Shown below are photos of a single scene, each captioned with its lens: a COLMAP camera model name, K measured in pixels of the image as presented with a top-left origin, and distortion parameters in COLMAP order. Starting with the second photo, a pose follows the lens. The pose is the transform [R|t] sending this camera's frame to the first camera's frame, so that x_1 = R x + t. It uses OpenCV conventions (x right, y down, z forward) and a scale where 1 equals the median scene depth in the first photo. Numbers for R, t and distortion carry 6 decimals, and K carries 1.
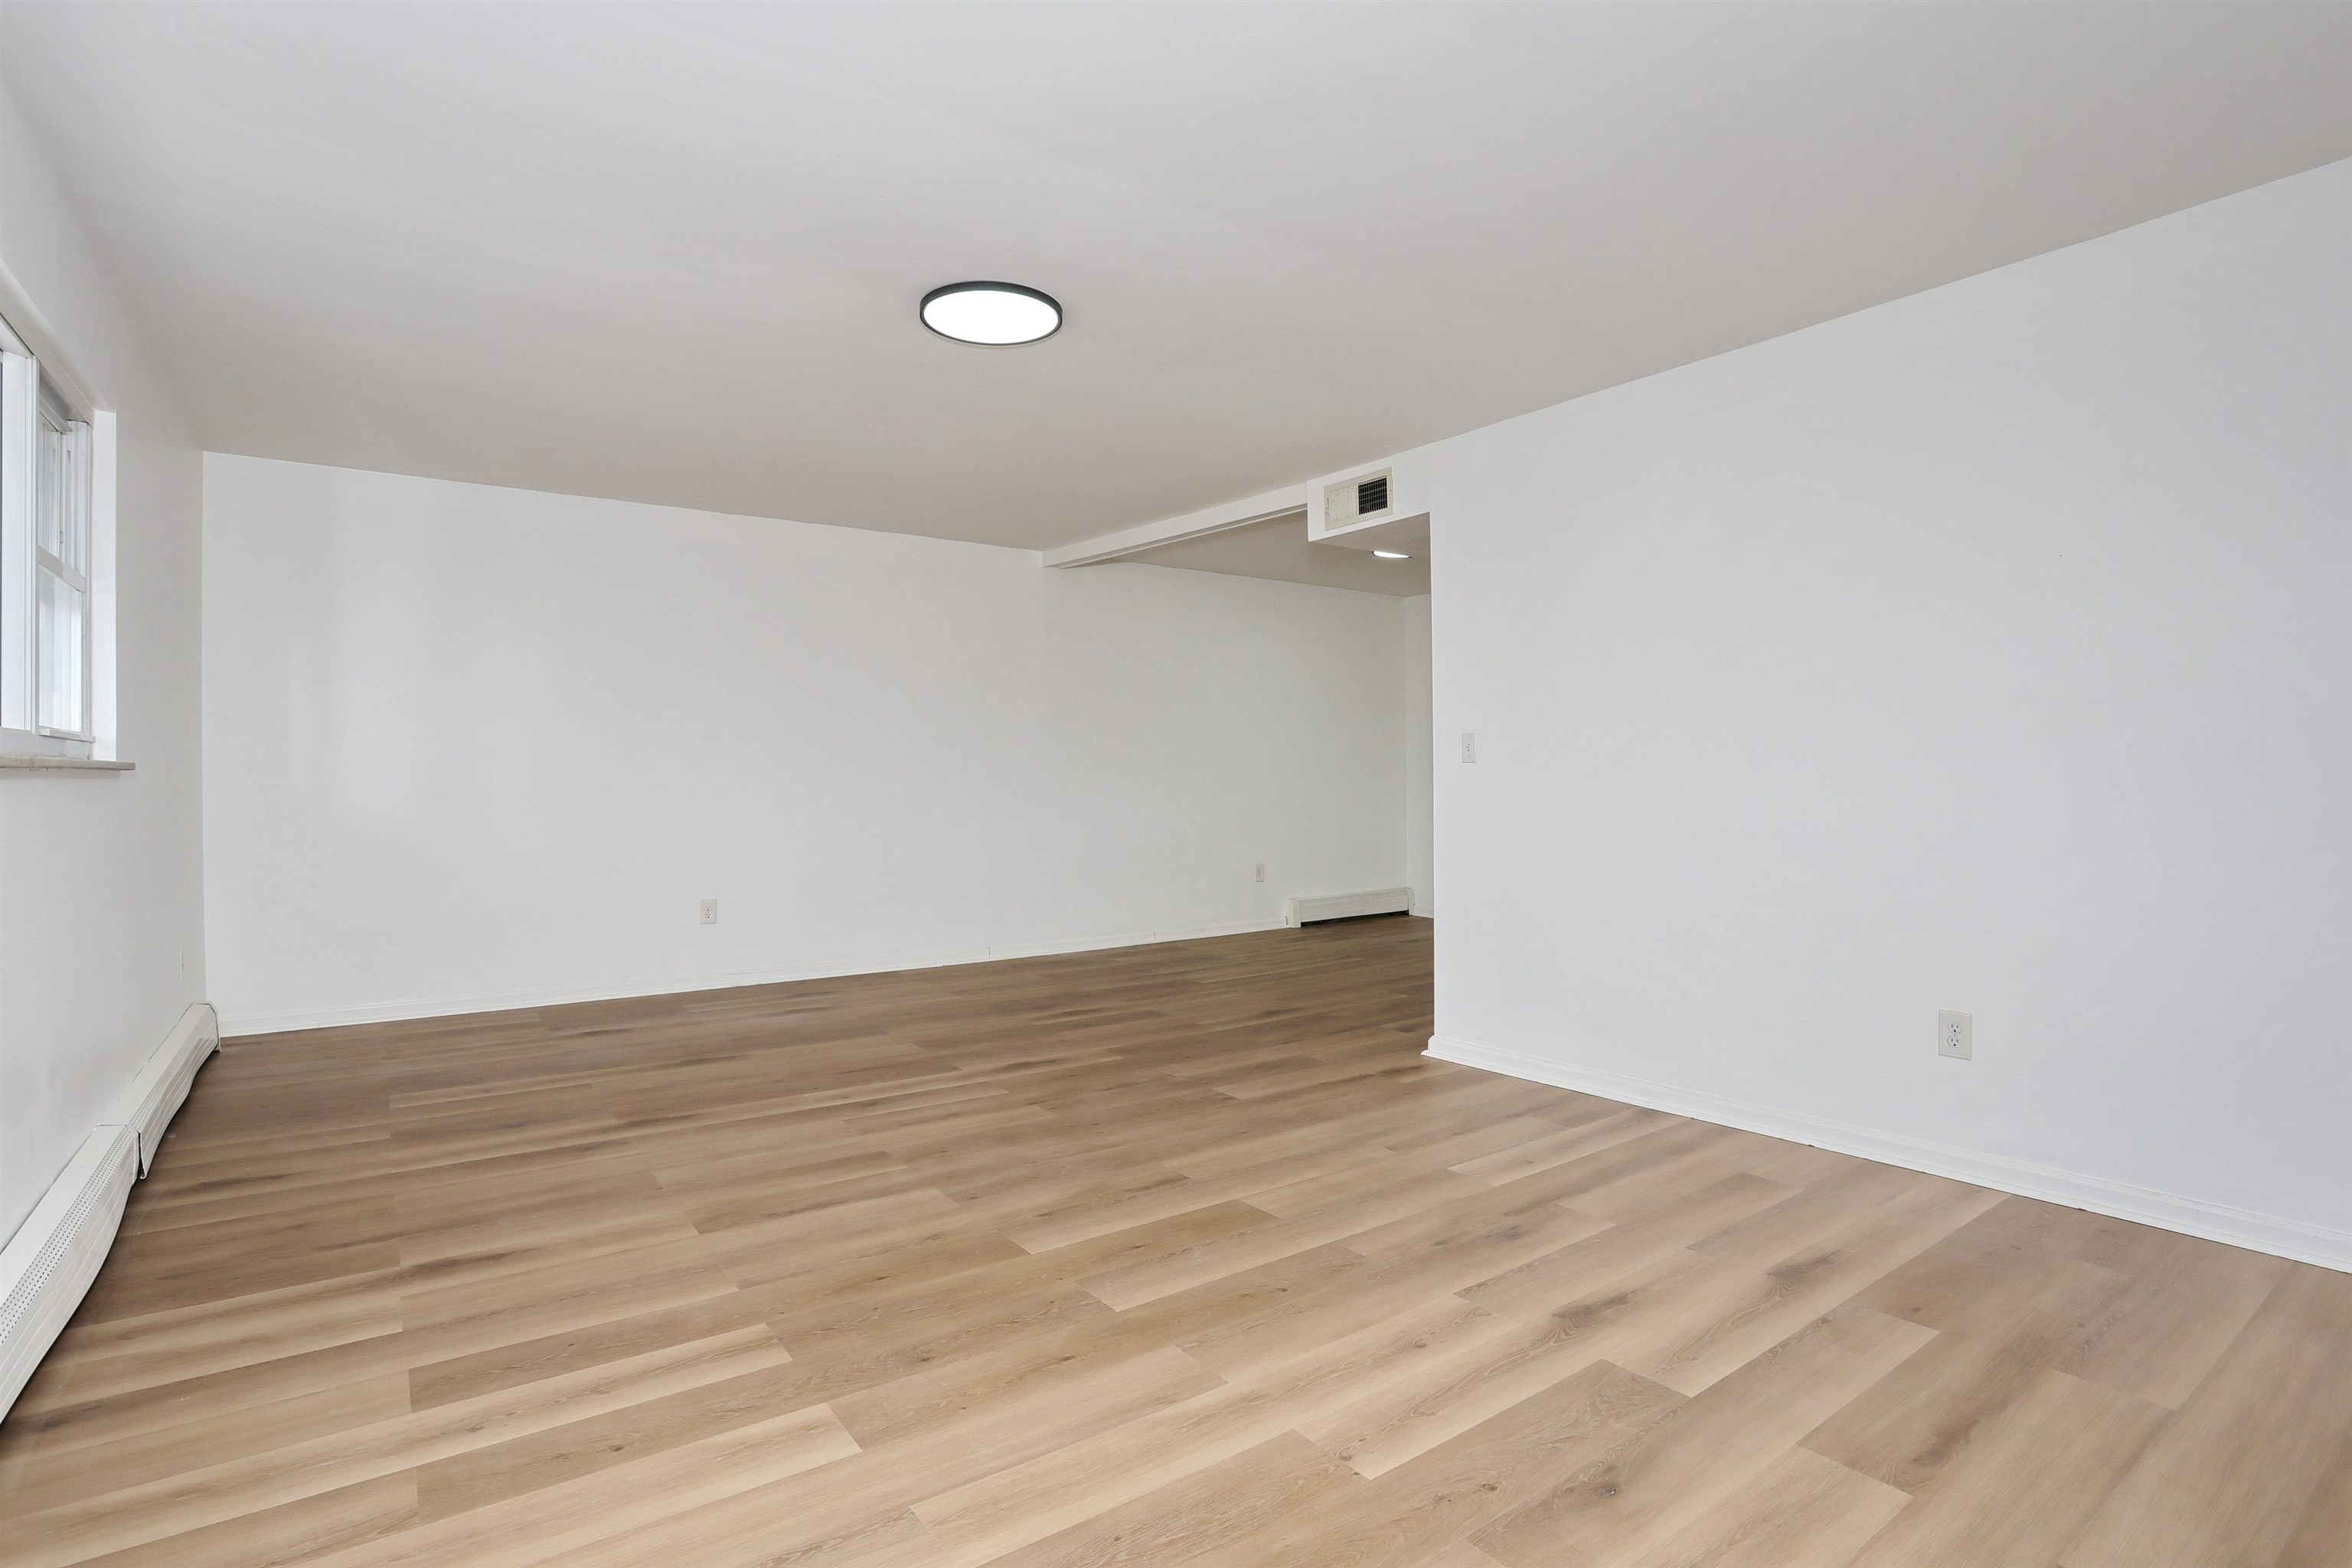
lens RADIAL K [[1141.3, 0, 1166.2], [0, 1141.3, 776.2], [0, 0, 1]] dist [-0.074940, 0.030806]
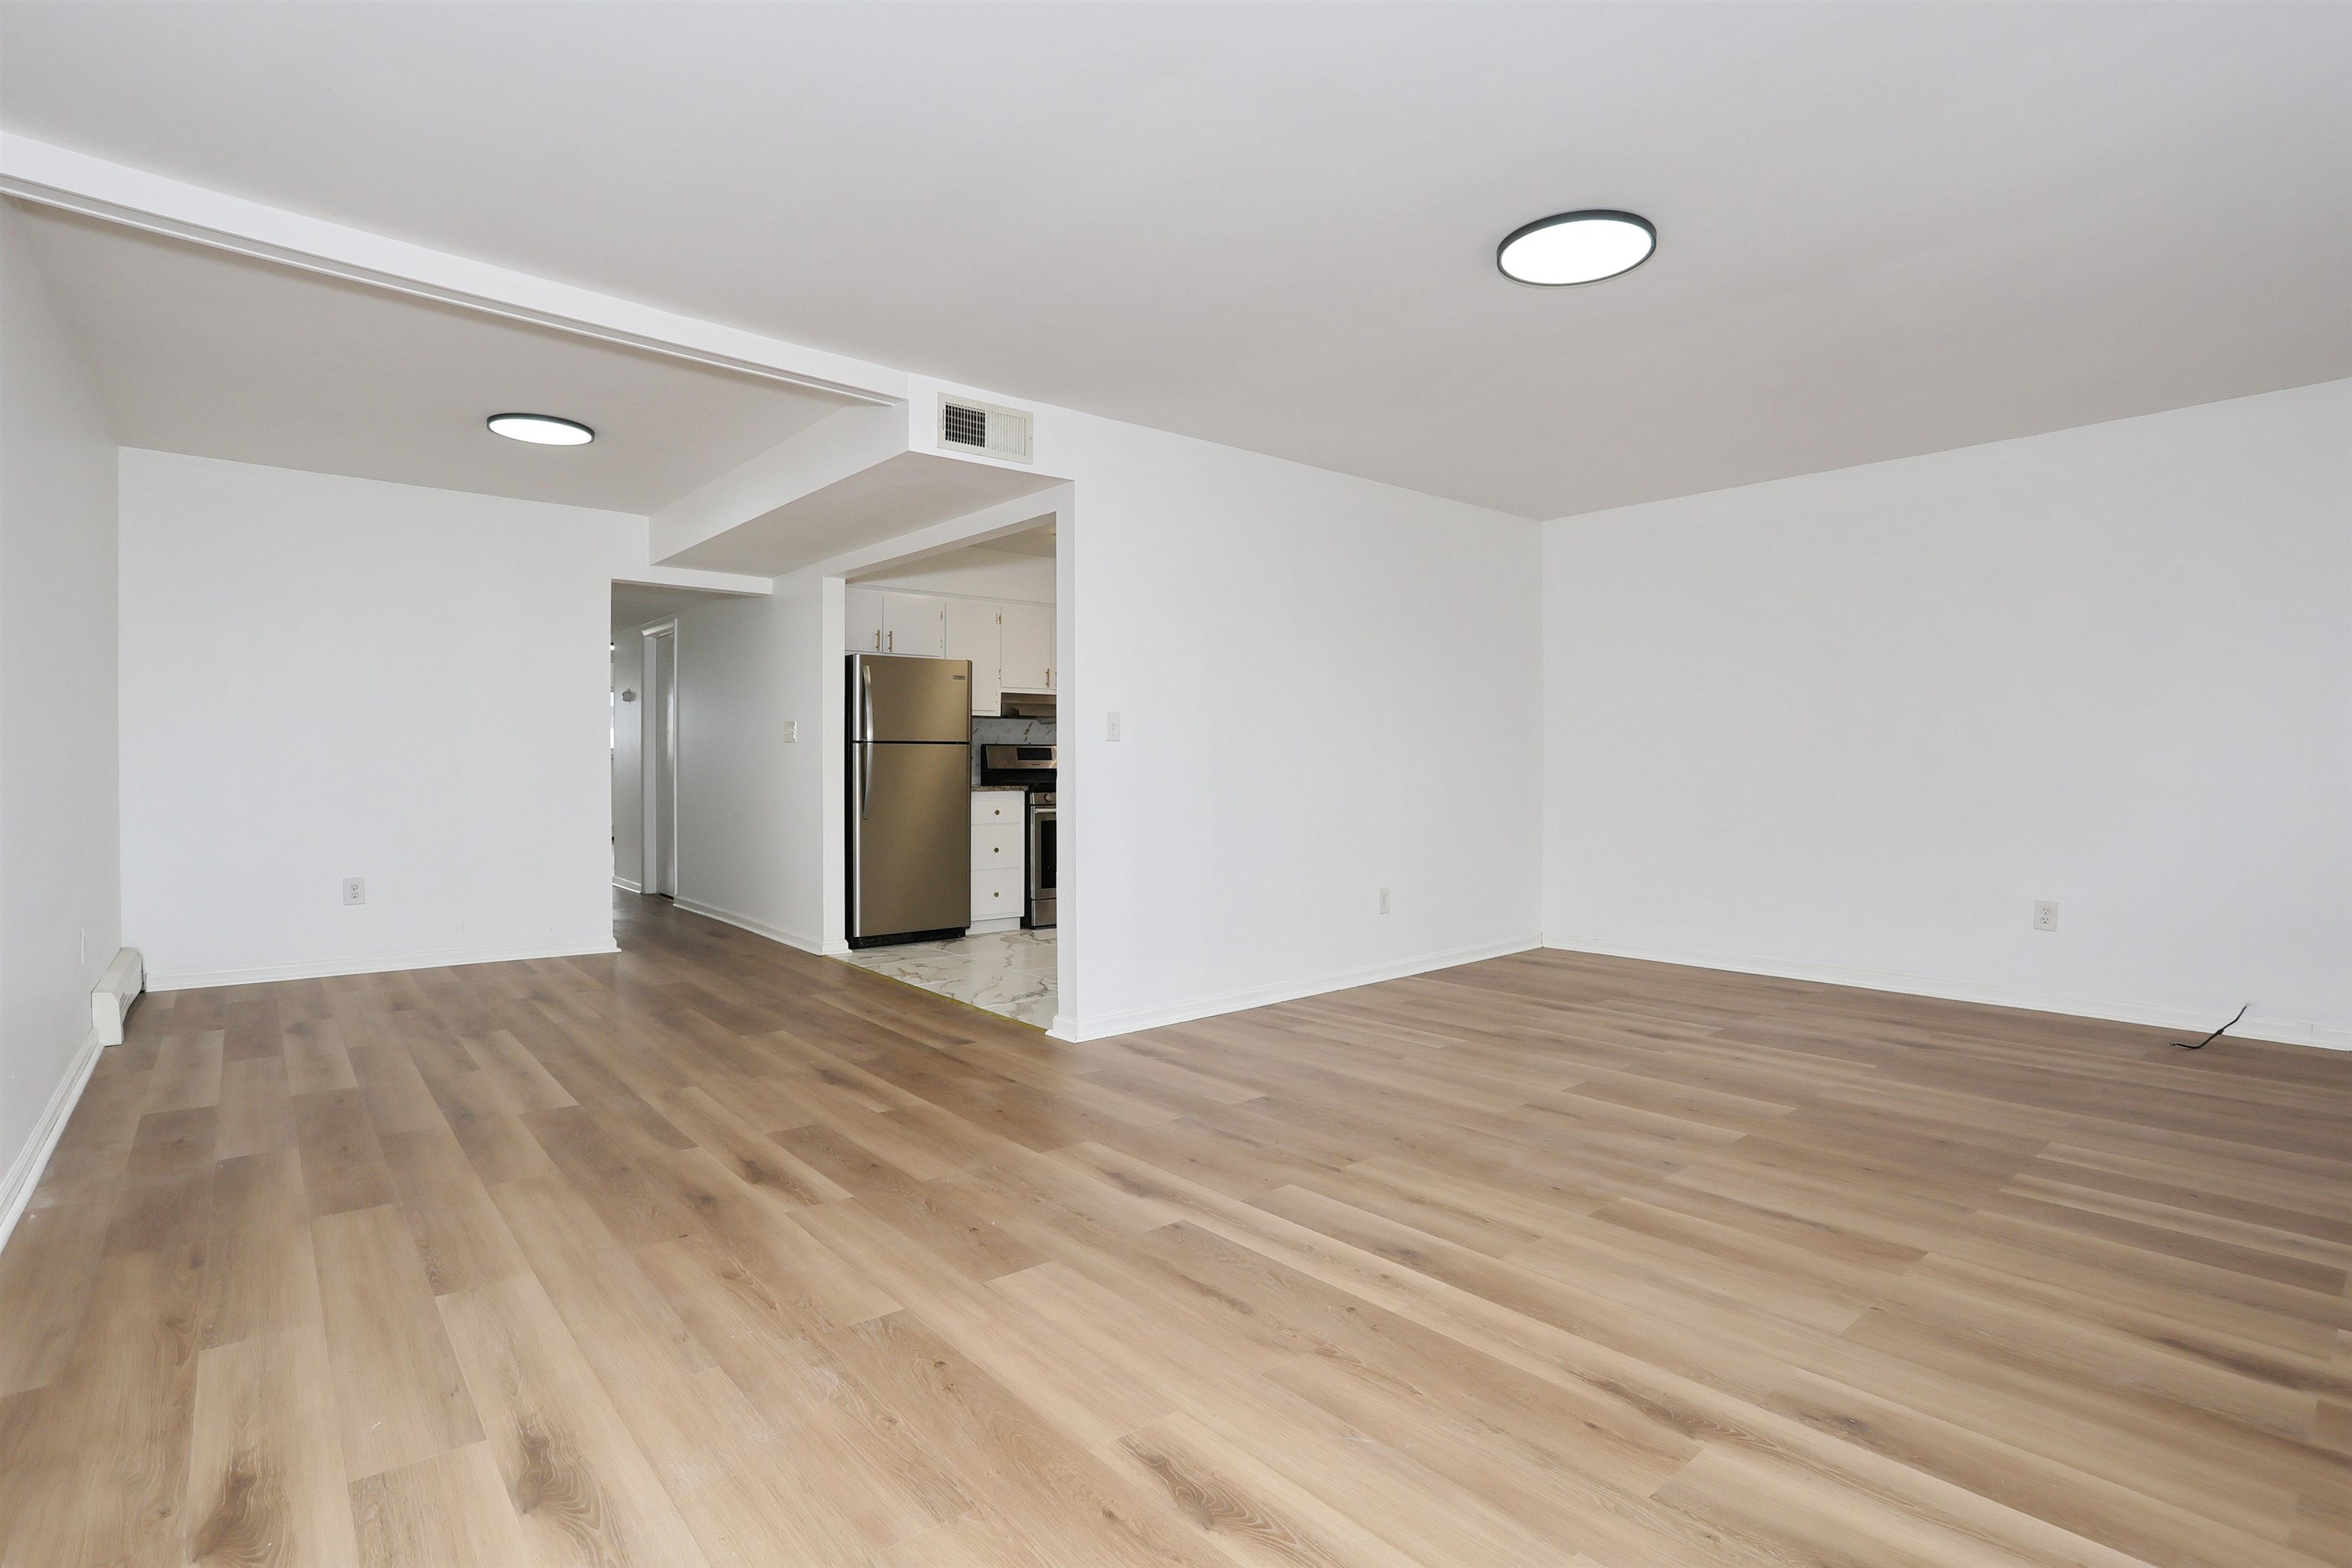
lens RADIAL K [[1141.3, 0, 1166.2], [0, 1141.3, 776.2], [0, 0, 1]] dist [-0.074940, 0.030806]
pose [[-0.073261, -0.004480, 0.997303, -1.095883], [-0.002254, 0.999988, 0.004327, 0.021785], [-0.997310, -0.001931, -0.073270, 1.465877]]
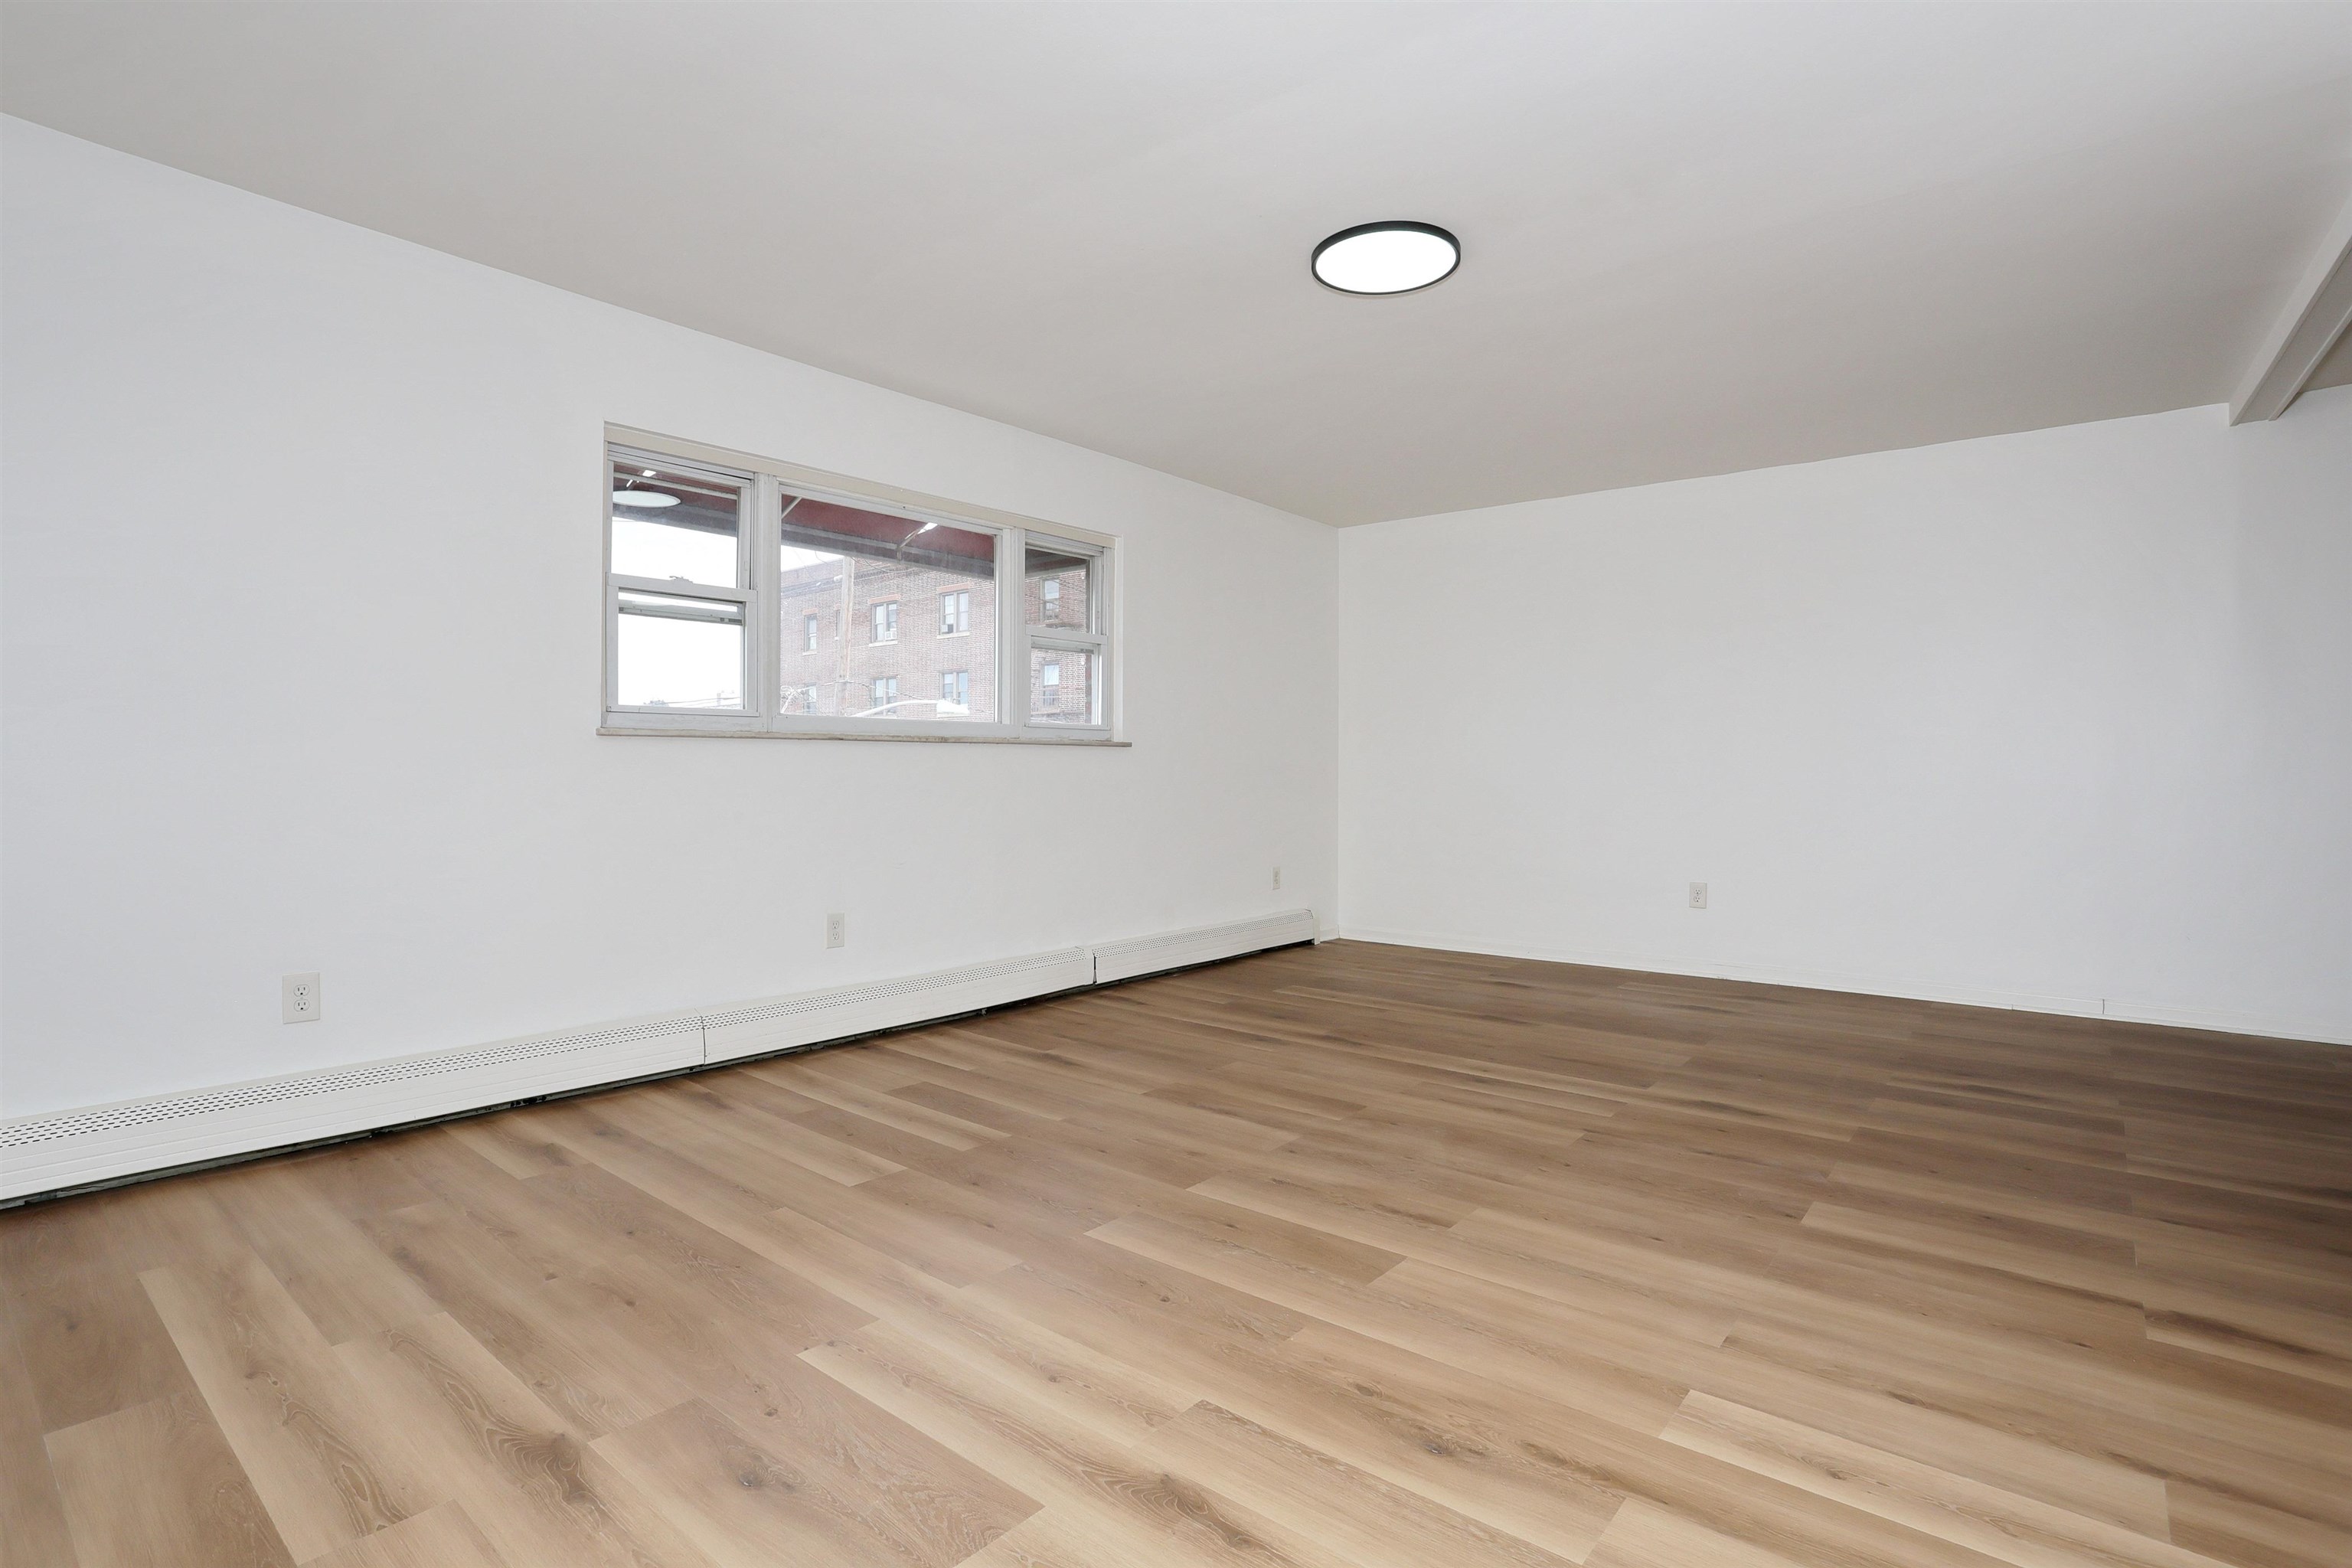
lens RADIAL K [[1141.3, 0, 1166.2], [0, 1141.3, 776.2], [0, 0, 1]] dist [-0.074940, 0.030806]
pose [[0.250062, 0.009139, -0.968187, 0.761120], [-0.003750, 0.999957, 0.008470, 0.023981], [0.968223, 0.001512, 0.250086, 0.607755]]
